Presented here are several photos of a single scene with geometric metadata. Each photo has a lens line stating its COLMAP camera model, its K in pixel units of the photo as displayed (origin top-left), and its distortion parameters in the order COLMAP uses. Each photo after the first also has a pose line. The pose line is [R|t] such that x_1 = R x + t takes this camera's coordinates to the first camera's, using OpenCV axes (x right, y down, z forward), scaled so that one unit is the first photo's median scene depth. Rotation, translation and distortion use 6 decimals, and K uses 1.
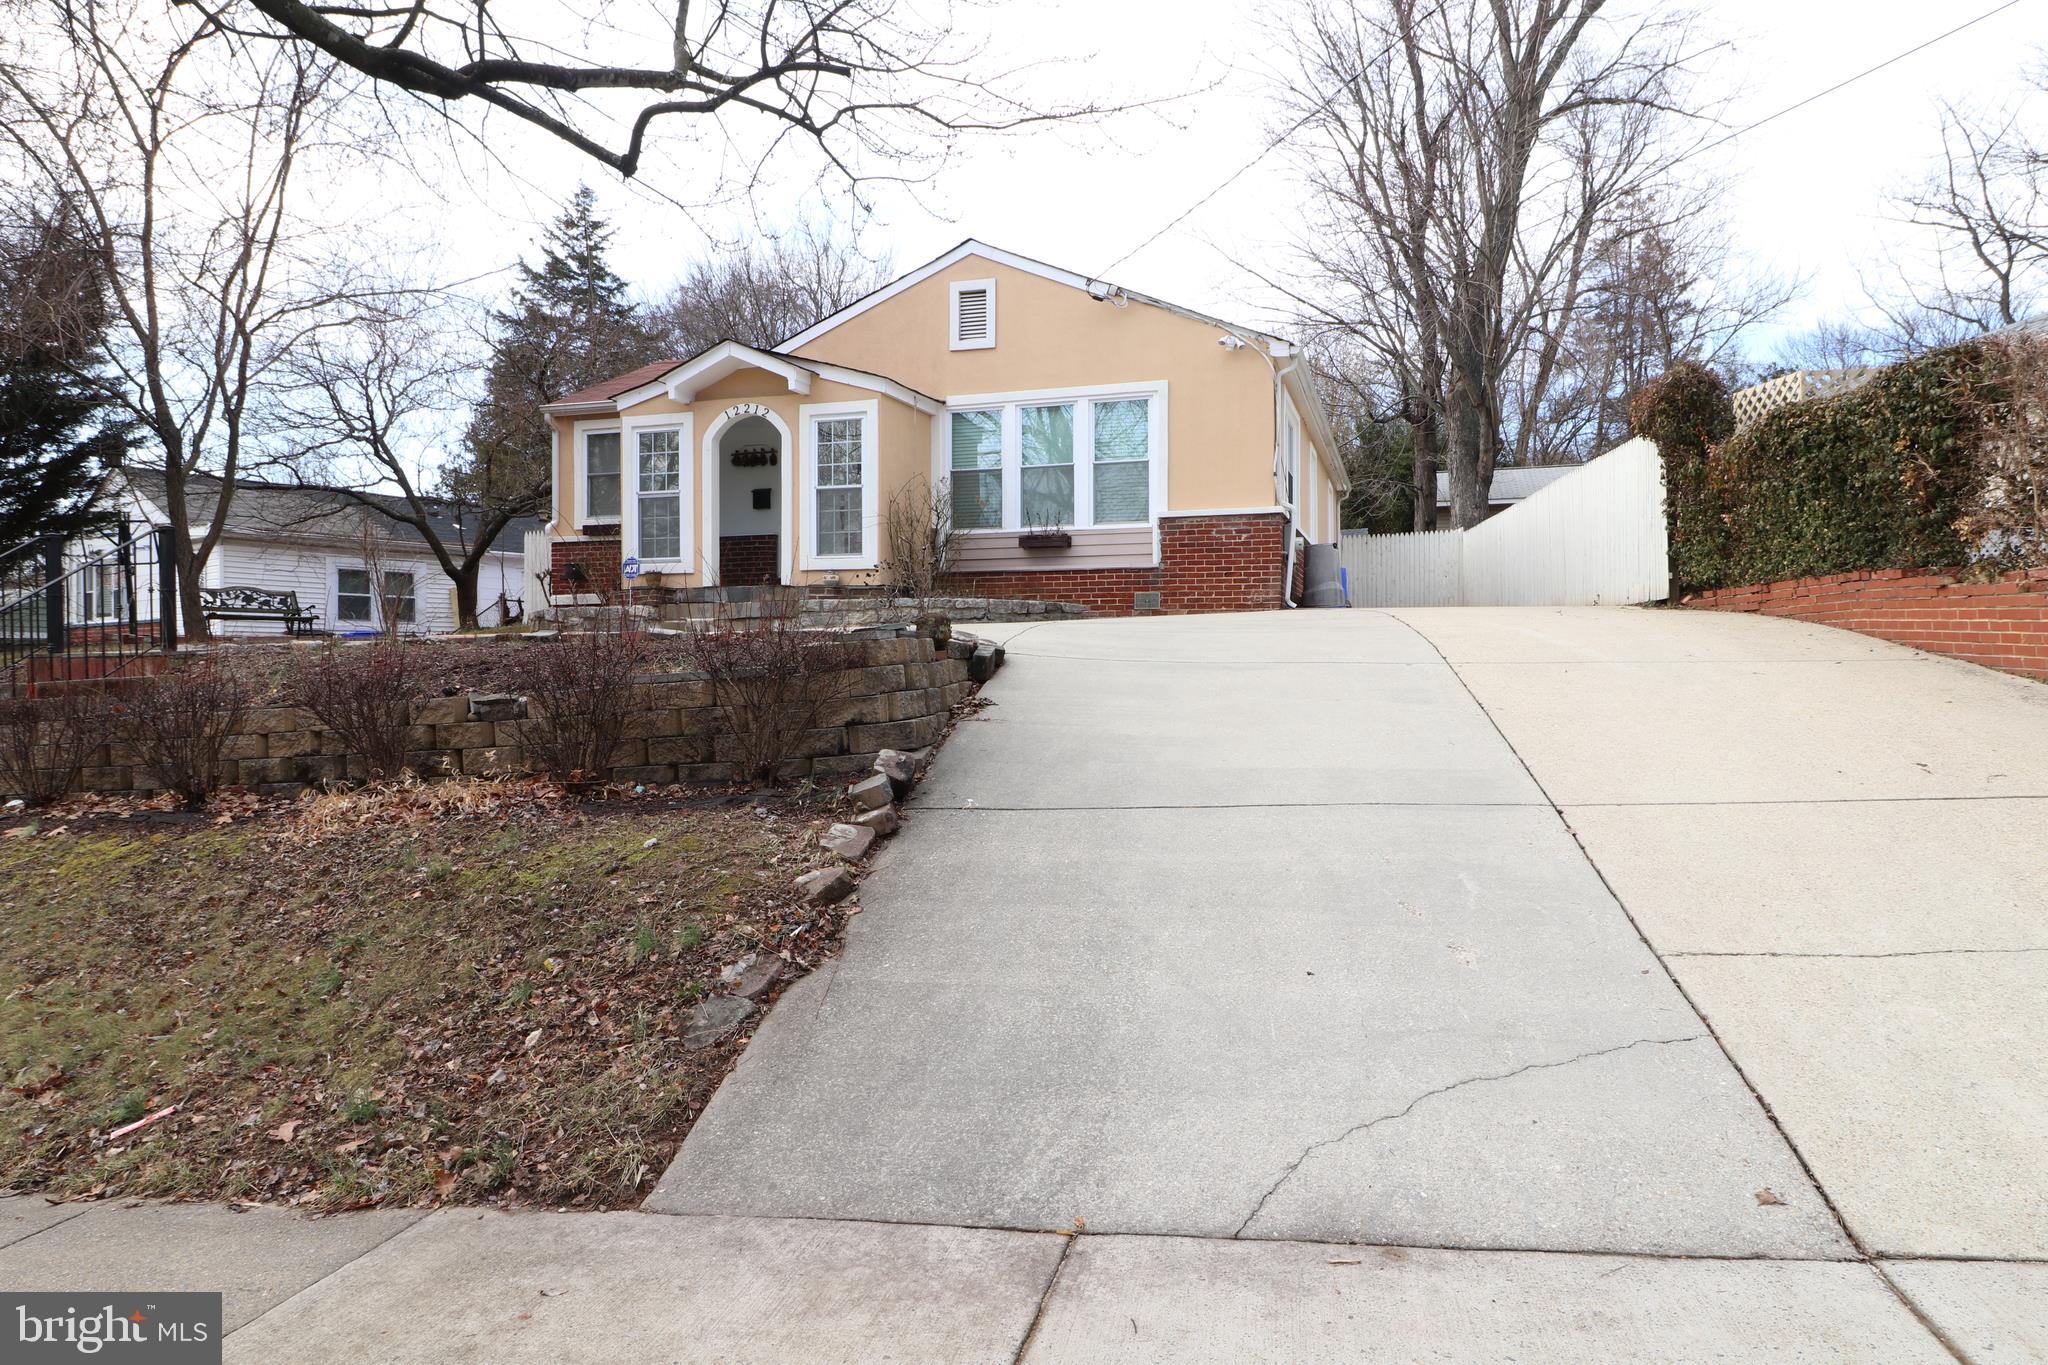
lens RADIAL K [[1258.8, 0, 1025.3], [0, 1258.8, 625.0], [0, 0, 1]] dist [0.001307, -0.000554]
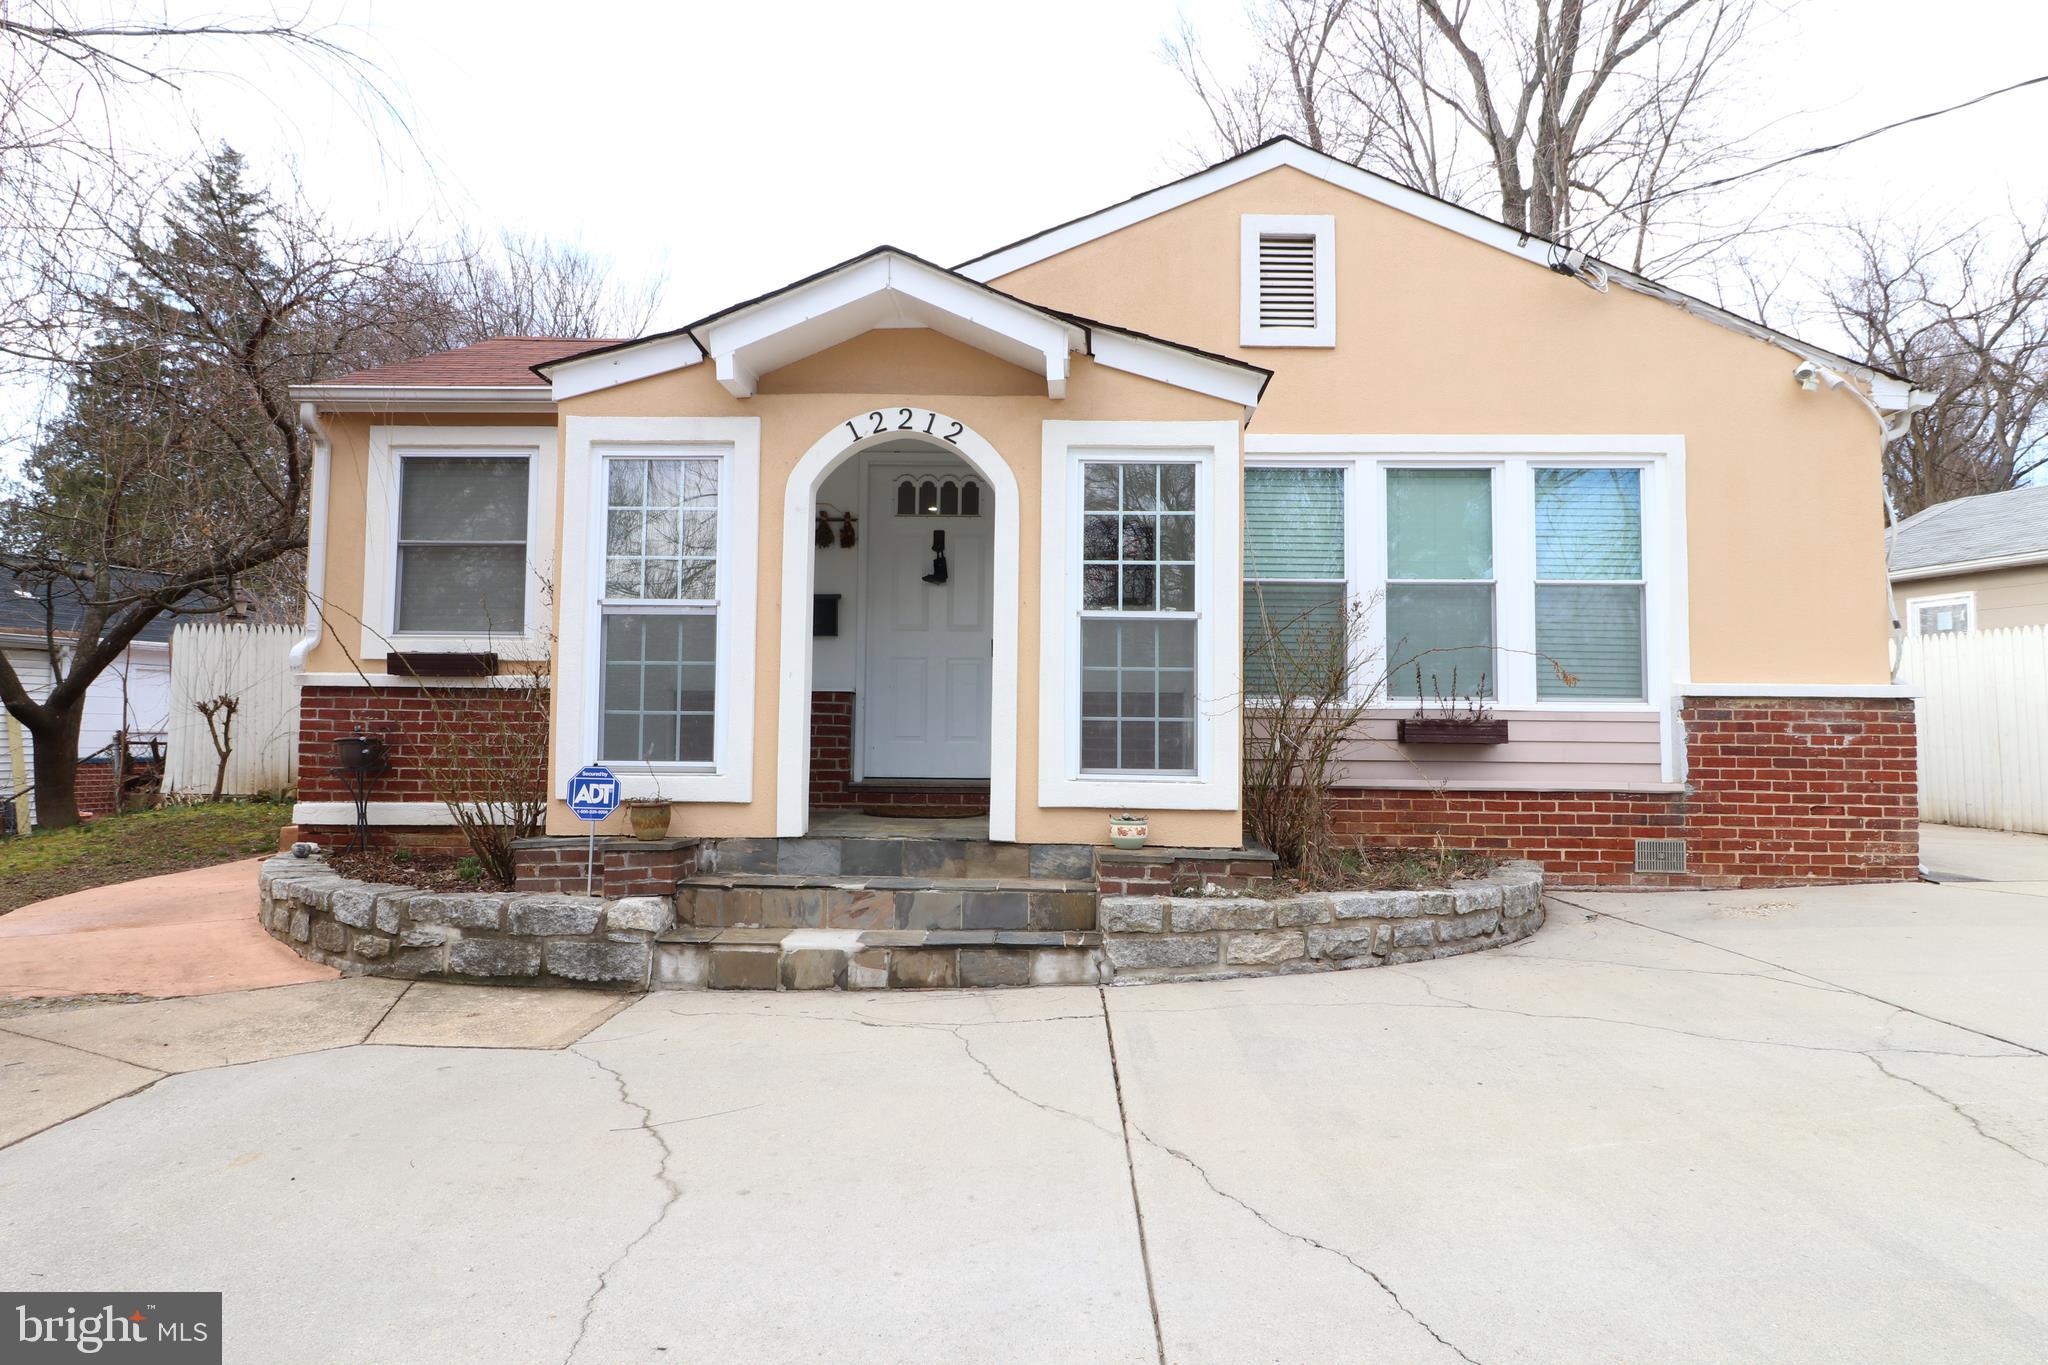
lens RADIAL K [[1166.7, 0, 1016.6], [0, 1166.7, 671.1], [0, 0, 1]] dist [-0.003230, -0.000198]
pose [[0.956823, 0.024885, 0.289605, -0.290105], [-0.020181, 0.999612, -0.019219, -0.078738], [-0.289971, 0.012545, 0.956953, 0.601395]]
